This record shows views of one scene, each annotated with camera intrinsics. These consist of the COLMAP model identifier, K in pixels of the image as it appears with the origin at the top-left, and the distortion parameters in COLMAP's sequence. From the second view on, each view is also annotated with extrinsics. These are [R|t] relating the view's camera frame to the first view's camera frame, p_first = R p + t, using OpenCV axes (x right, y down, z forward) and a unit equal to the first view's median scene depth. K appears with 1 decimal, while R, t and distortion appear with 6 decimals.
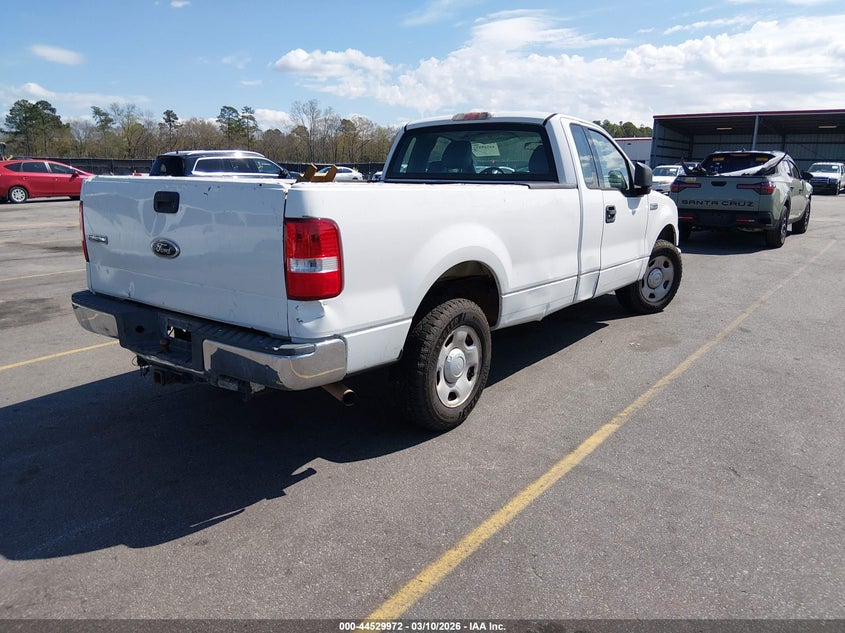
lens RADIAL K [[684.1, 0, 422.5], [0, 684.1, 316.5], [0, 0, 1]] dist [0.123896, -0.219169]
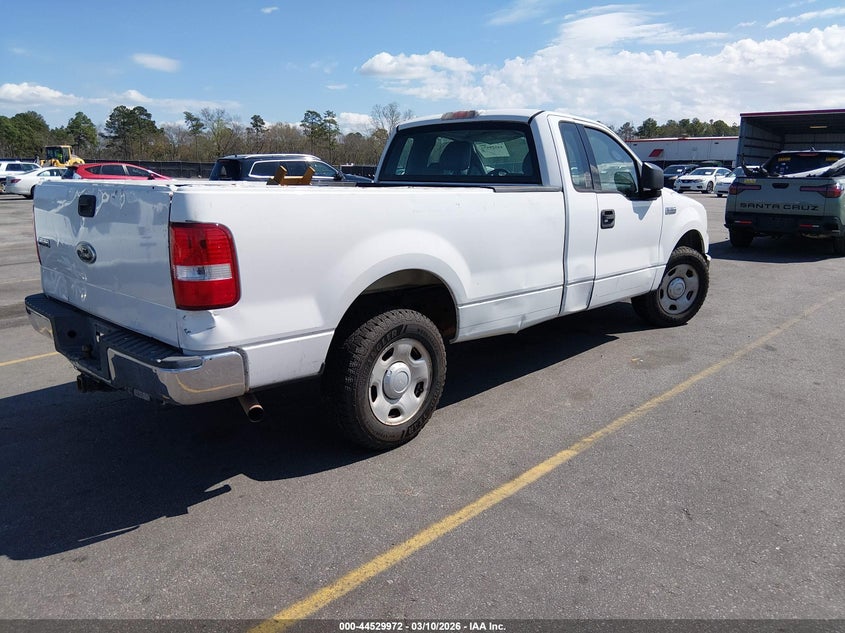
lens RADIAL K [[684.1, 0, 422.5], [0, 684.1, 316.5], [0, 0, 1]] dist [0.123896, -0.219169]
pose [[0.991993, 0.022946, -0.124194, 0.140070], [-0.023206, 0.999730, -0.000646, -0.011568], [0.124146, 0.003523, 0.992258, 0.053965]]
